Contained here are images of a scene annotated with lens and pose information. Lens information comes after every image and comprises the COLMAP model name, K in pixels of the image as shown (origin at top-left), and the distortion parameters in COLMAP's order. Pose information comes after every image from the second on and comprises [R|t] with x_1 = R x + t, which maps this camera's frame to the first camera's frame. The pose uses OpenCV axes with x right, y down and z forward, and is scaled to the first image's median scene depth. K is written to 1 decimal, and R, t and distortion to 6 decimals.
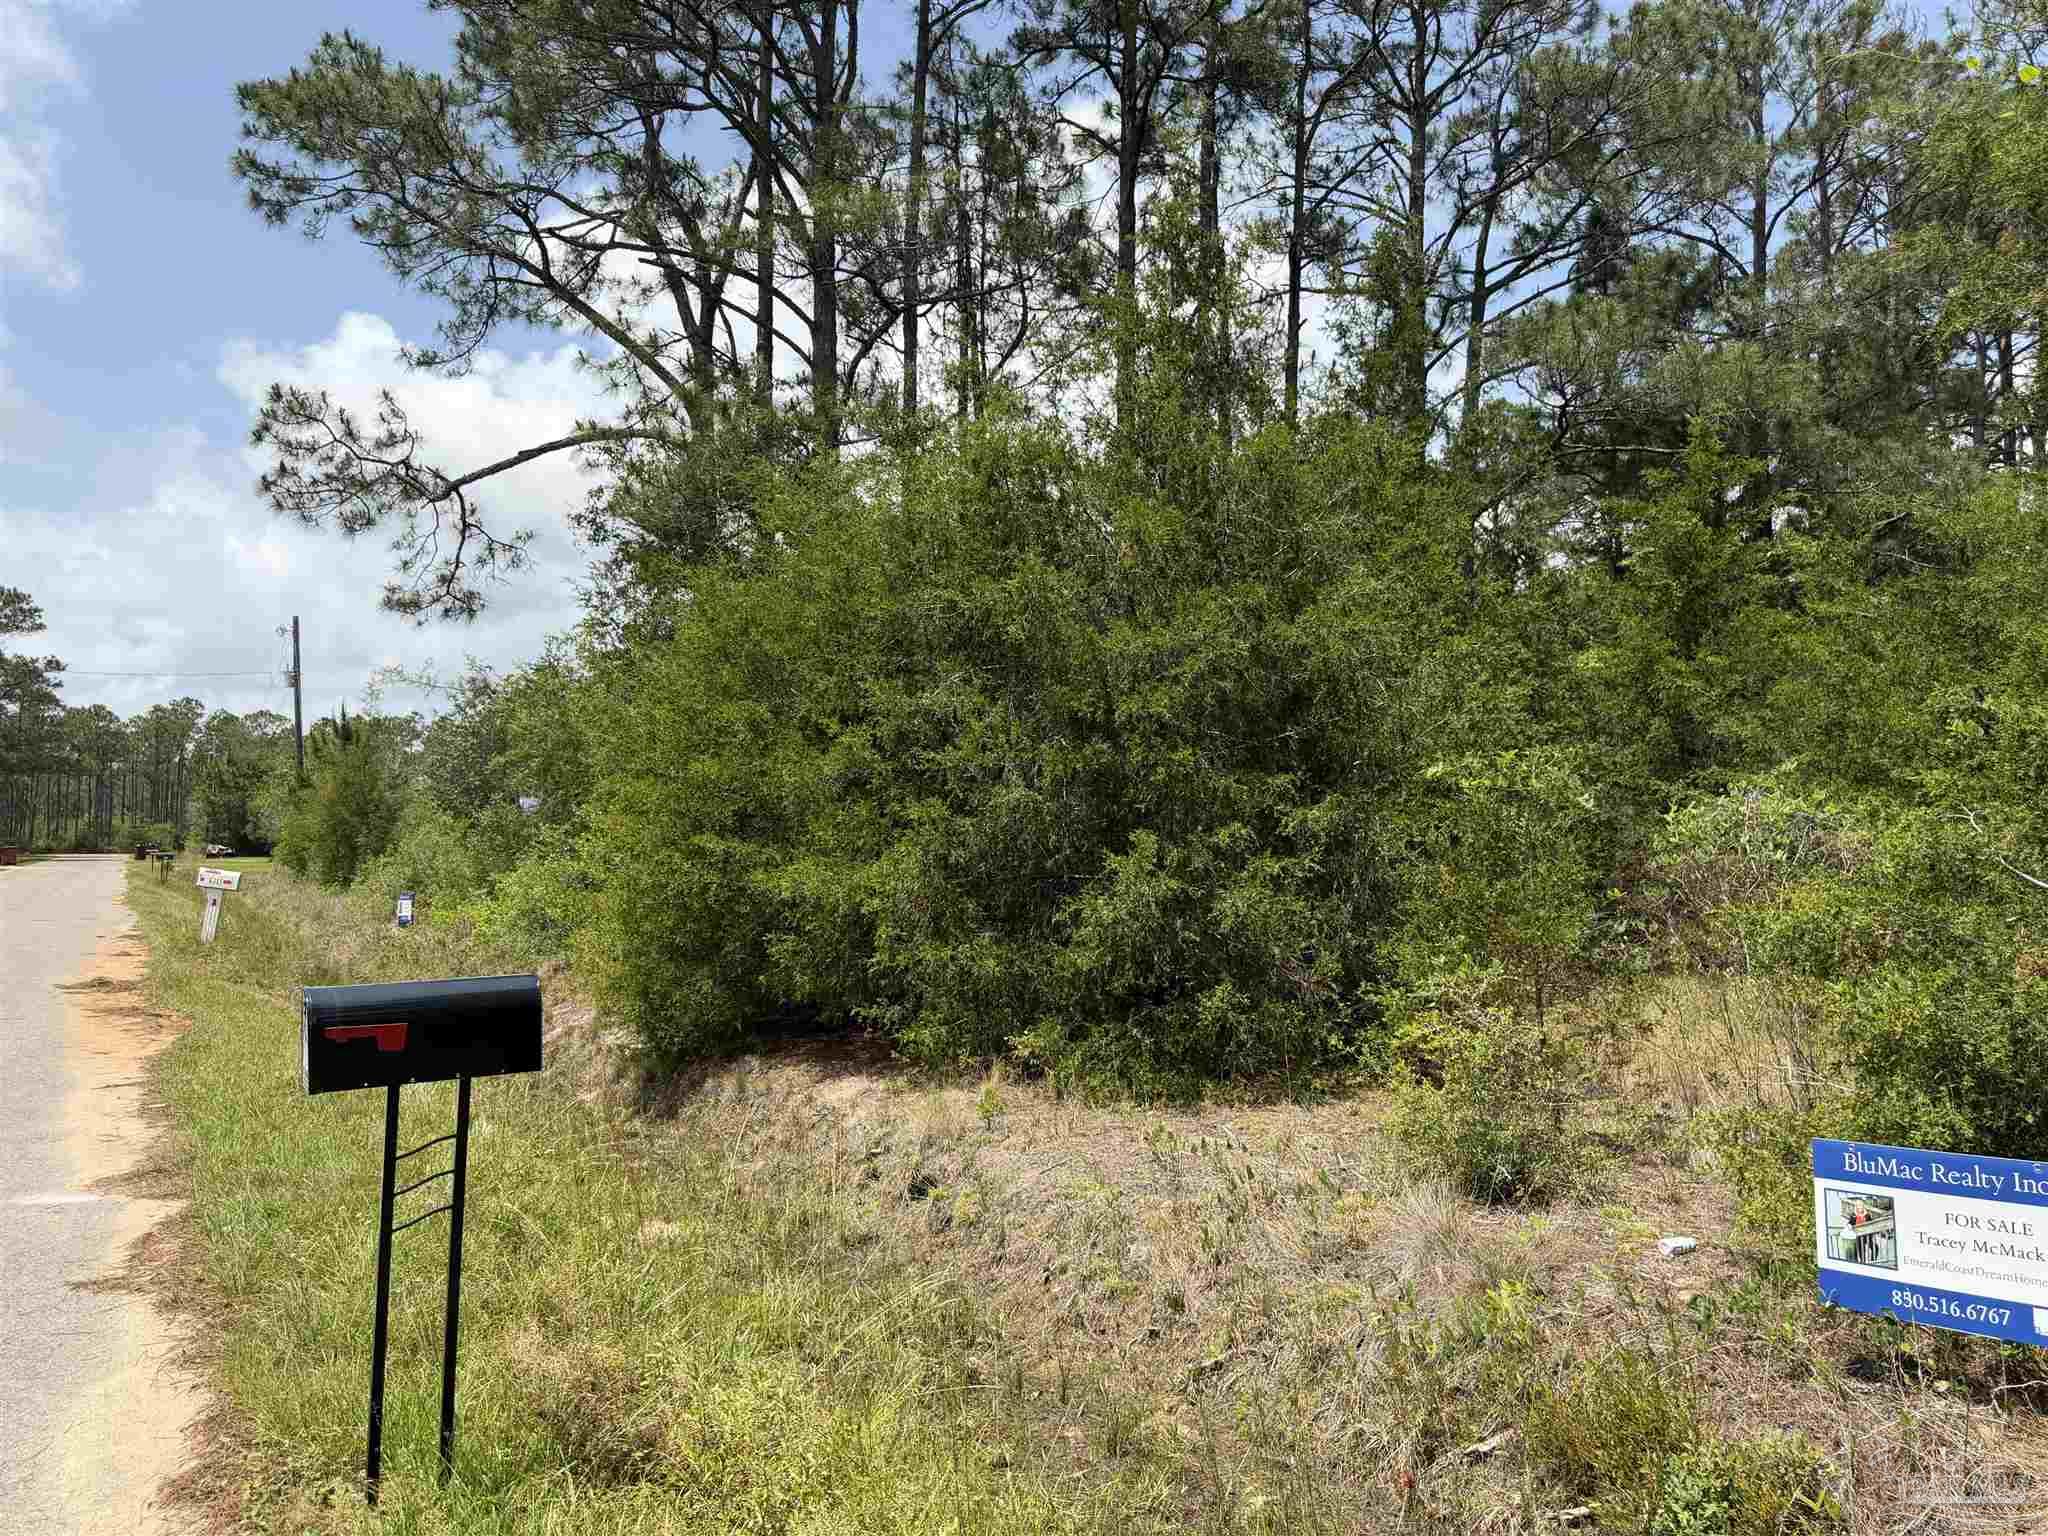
lens RADIAL K [[1432.4, 0, 1025.4], [0, 1432.4, 757.5], [0, 0, 1]] dist [0.000757, -0.007408]
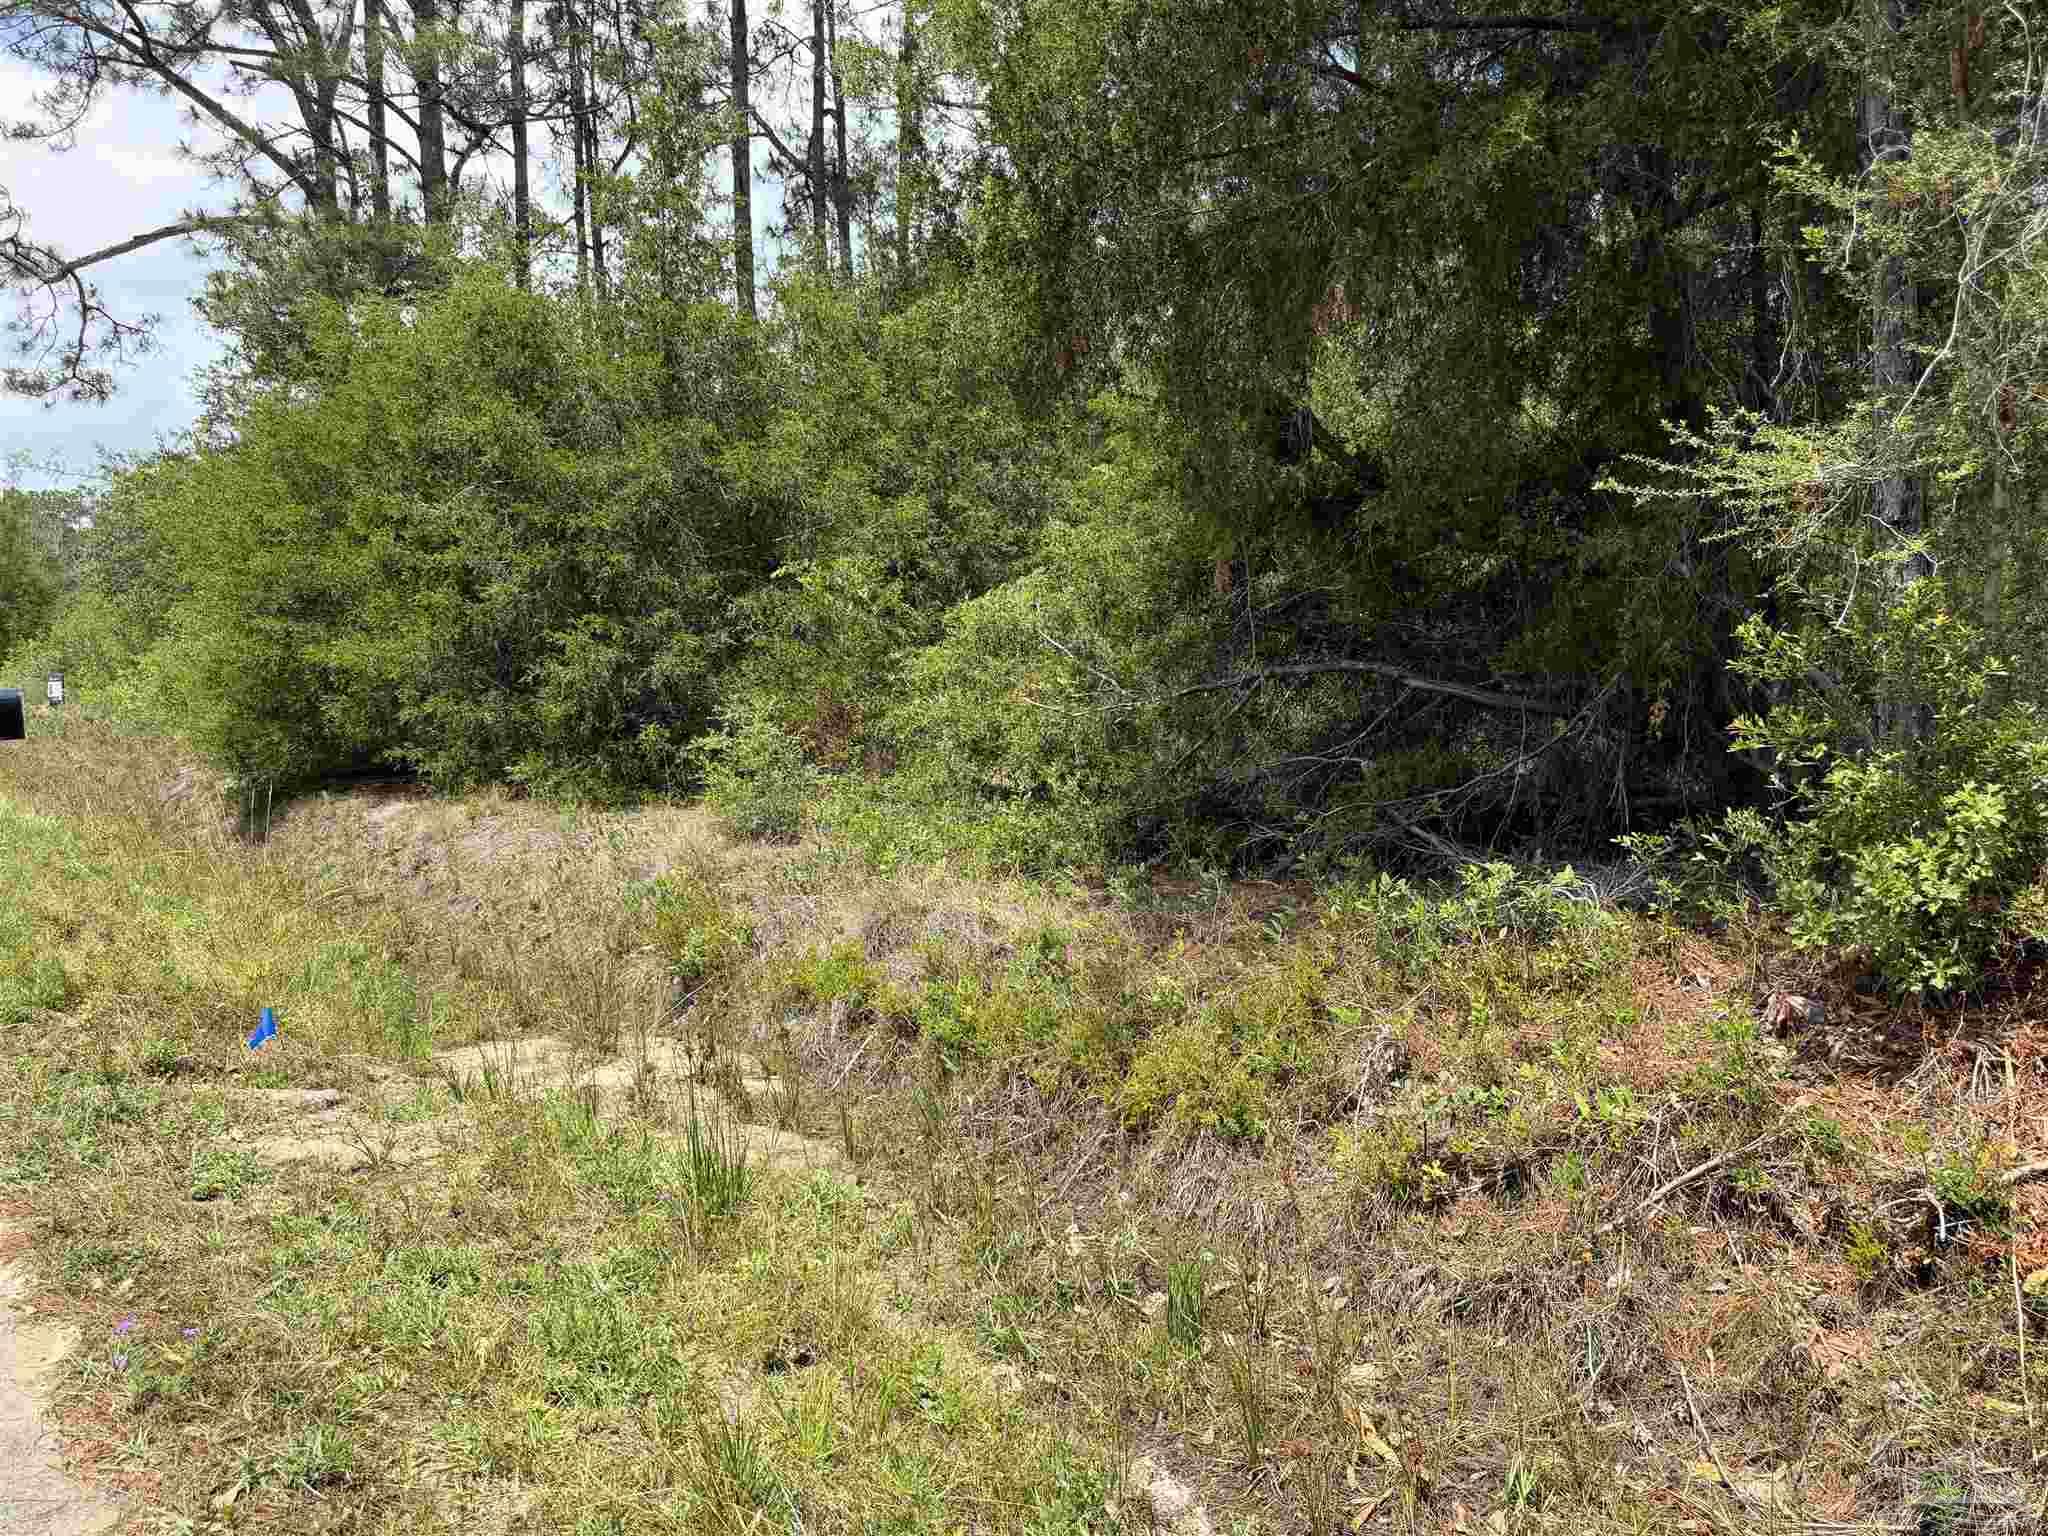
lens RADIAL K [[1432.4, 0, 1024.6], [0, 1432.4, 780.2], [0, 0, 1]] dist [0.000757, -0.007408]
pose [[0.985829, -0.021635, 0.166351, 0.084575], [-0.006351, 0.986124, 0.165889, -0.006881], [-0.167632, -0.164595, 0.972012, -0.137656]]
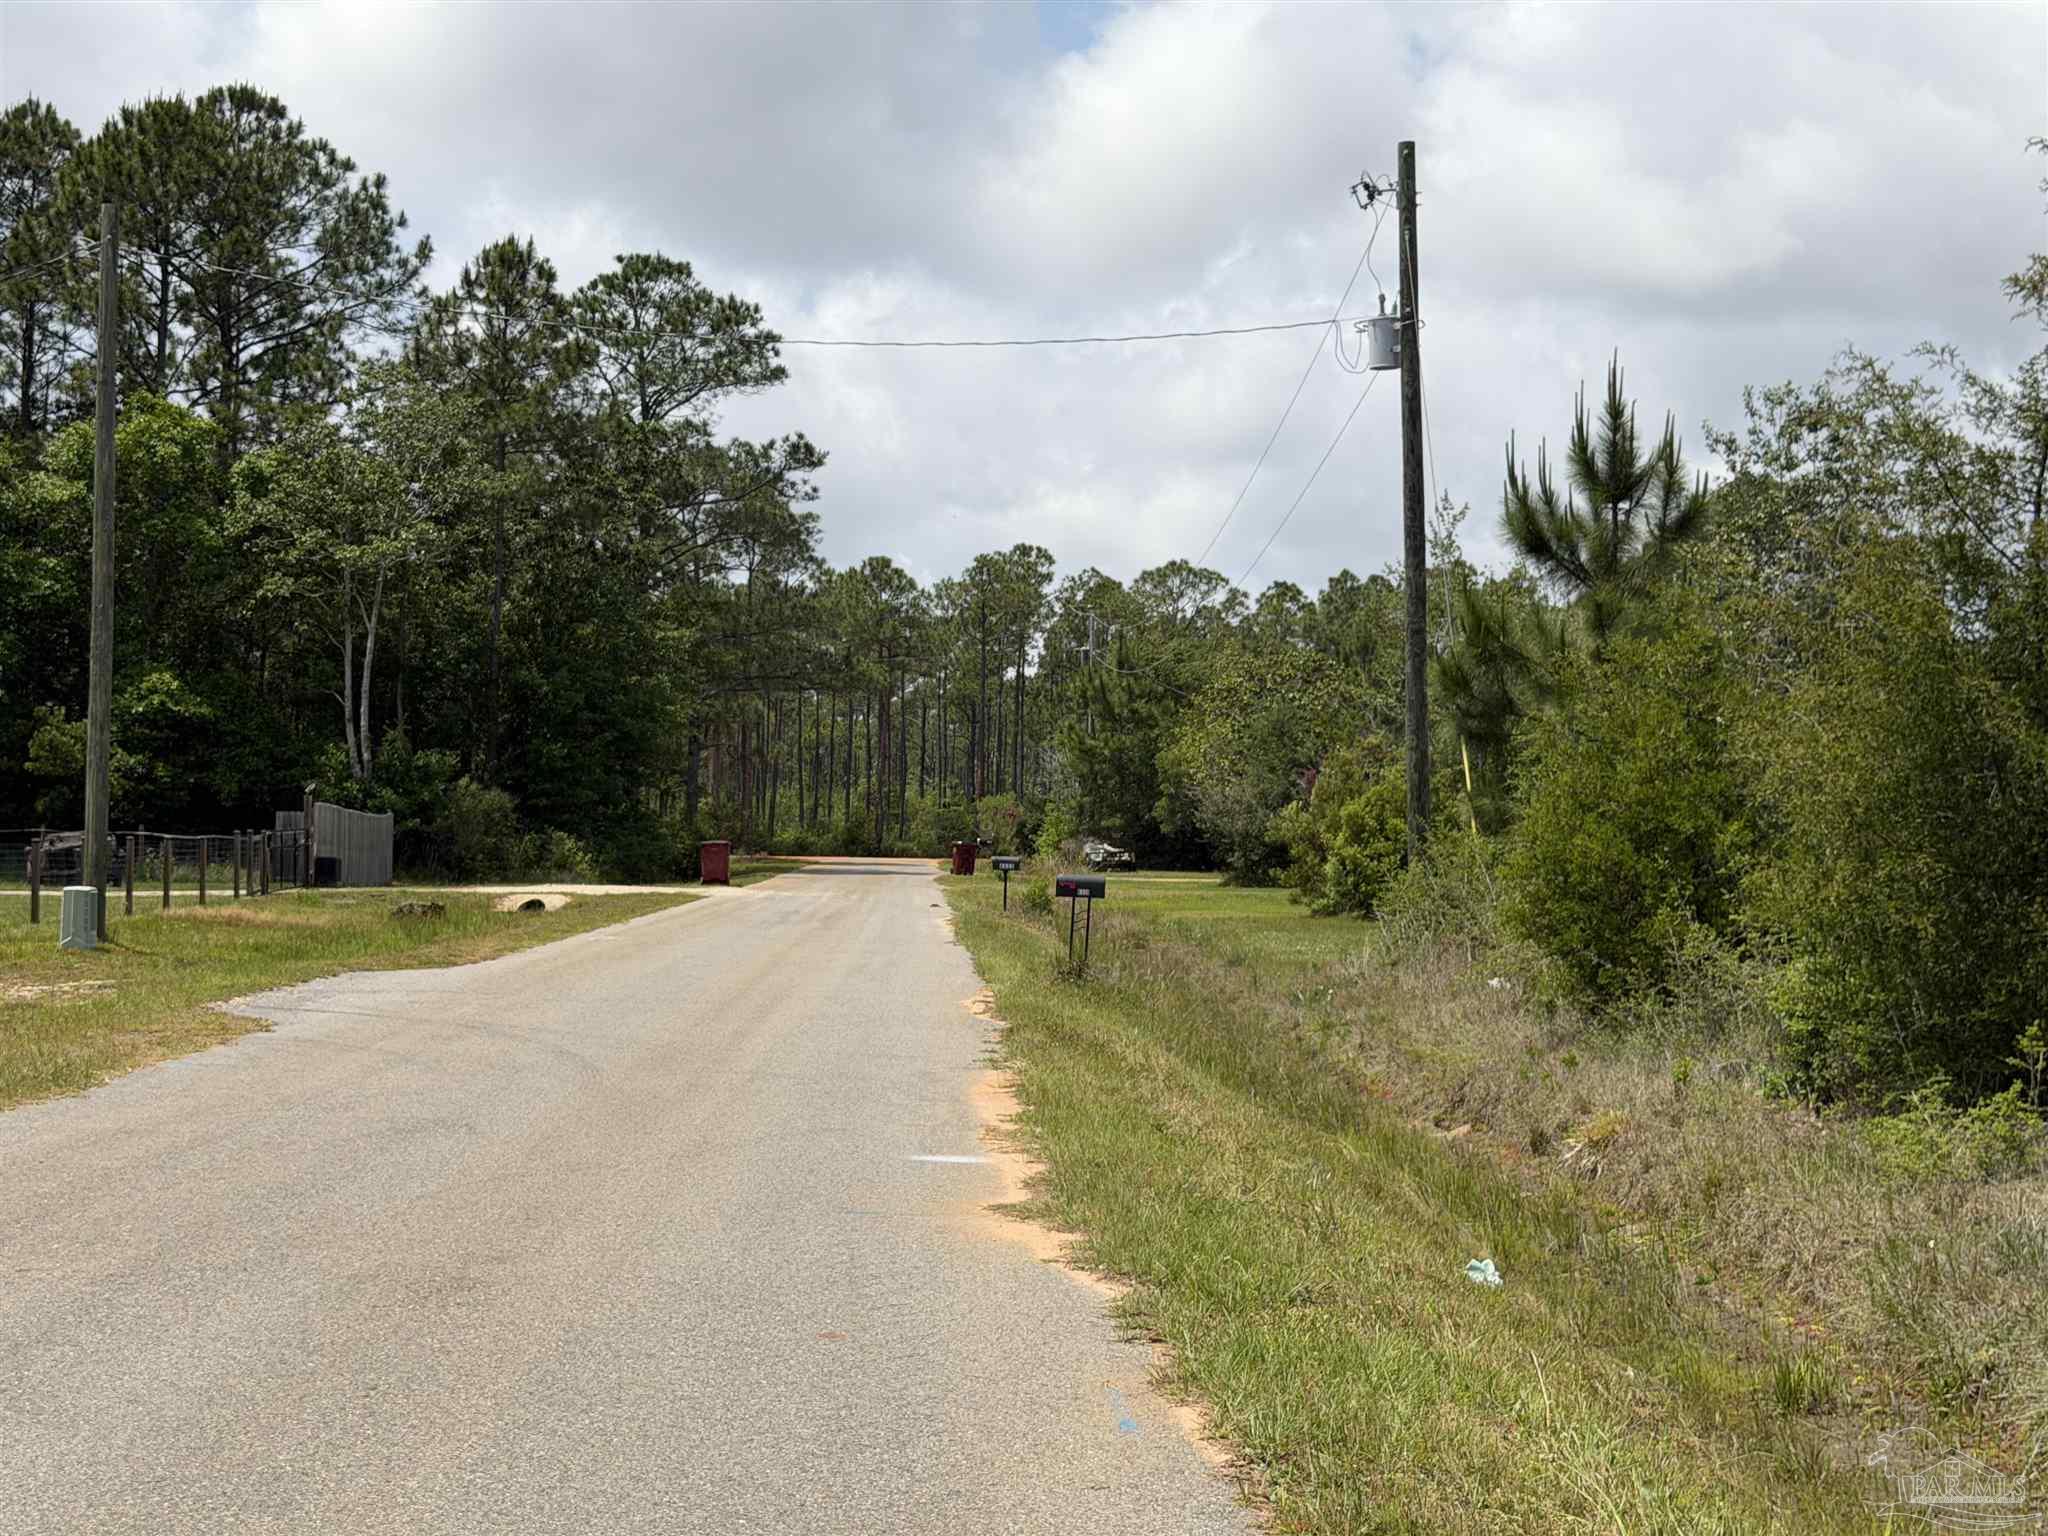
lens RADIAL K [[2862.3, 0, 1023.9], [0, 2862.3, 768.4], [0, 0, 1]] dist [0.001474, 0.000000]
pose [[0.866183, 0.006296, -0.499687, -0.261098], [0.007972, 0.999619, 0.026413, 0.025185], [0.499663, -0.026862, 0.865803, 0.394076]]
